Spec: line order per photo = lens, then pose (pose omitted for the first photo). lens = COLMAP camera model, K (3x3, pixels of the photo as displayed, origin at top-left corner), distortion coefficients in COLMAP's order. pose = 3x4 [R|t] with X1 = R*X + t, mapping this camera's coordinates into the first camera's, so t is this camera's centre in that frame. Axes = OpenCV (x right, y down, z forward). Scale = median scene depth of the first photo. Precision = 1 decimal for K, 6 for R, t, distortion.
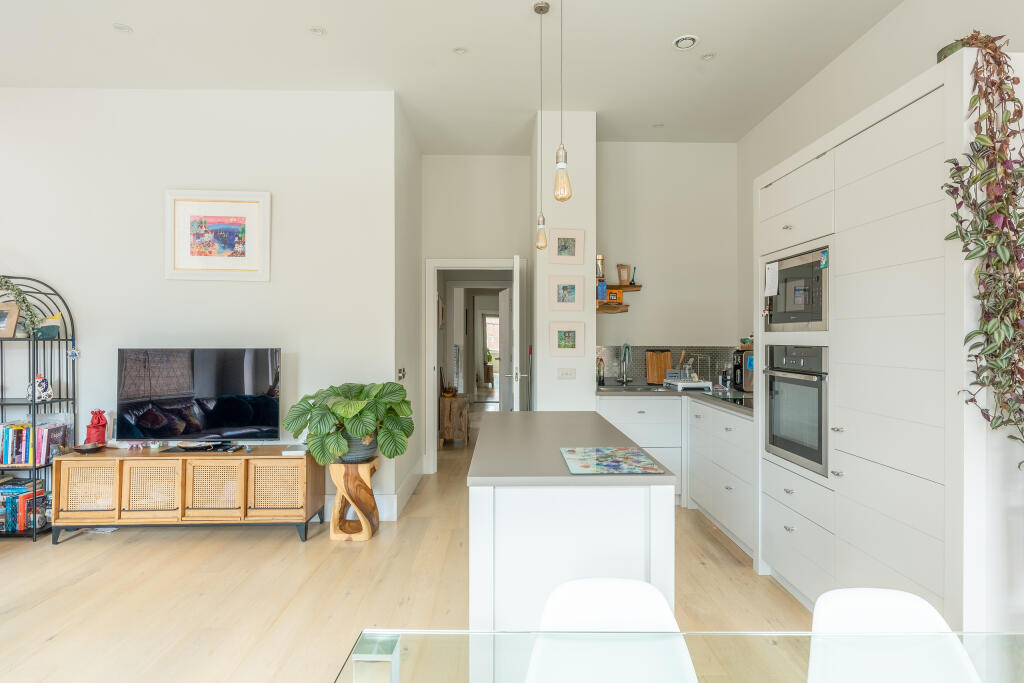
lens RADIAL K [[556.5, 0, 512.1], [0, 556.5, 336.7], [0, 0, 1]] dist [-0.003931, 0.002183]
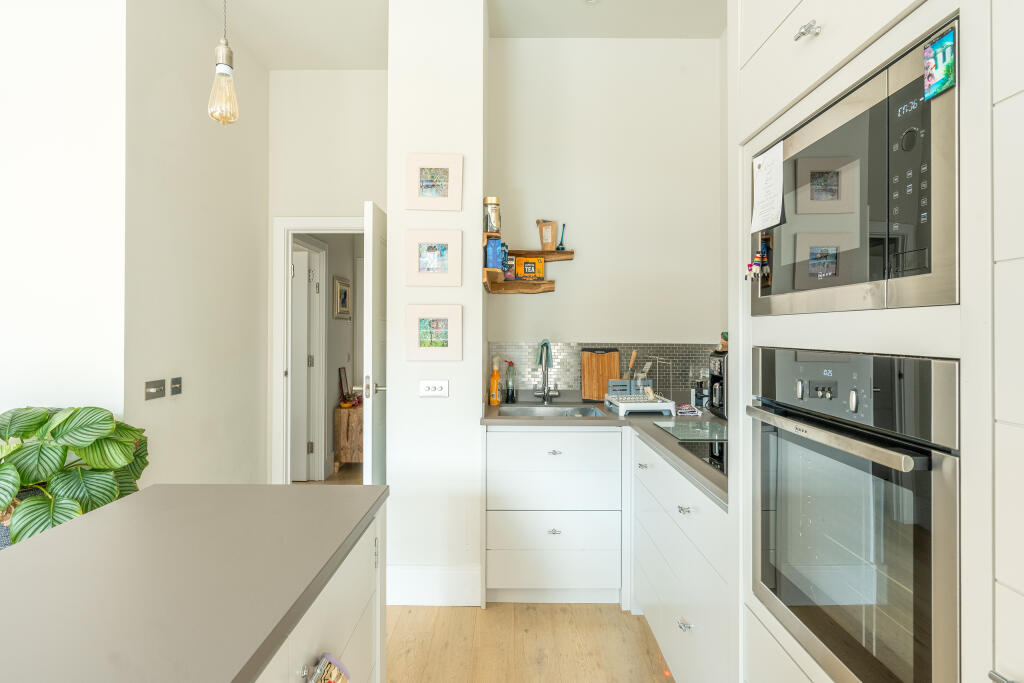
lens RADIAL K [[556.5, 0, 499.5], [0, 556.5, 326.0], [0, 0, 1]] dist [-0.003931, 0.002183]
pose [[0.999693, 0.002646, -0.024655, 0.185409], [-0.002816, 0.999973, -0.006856, 0.001647], [0.024636, 0.006924, 0.999673, 0.388380]]
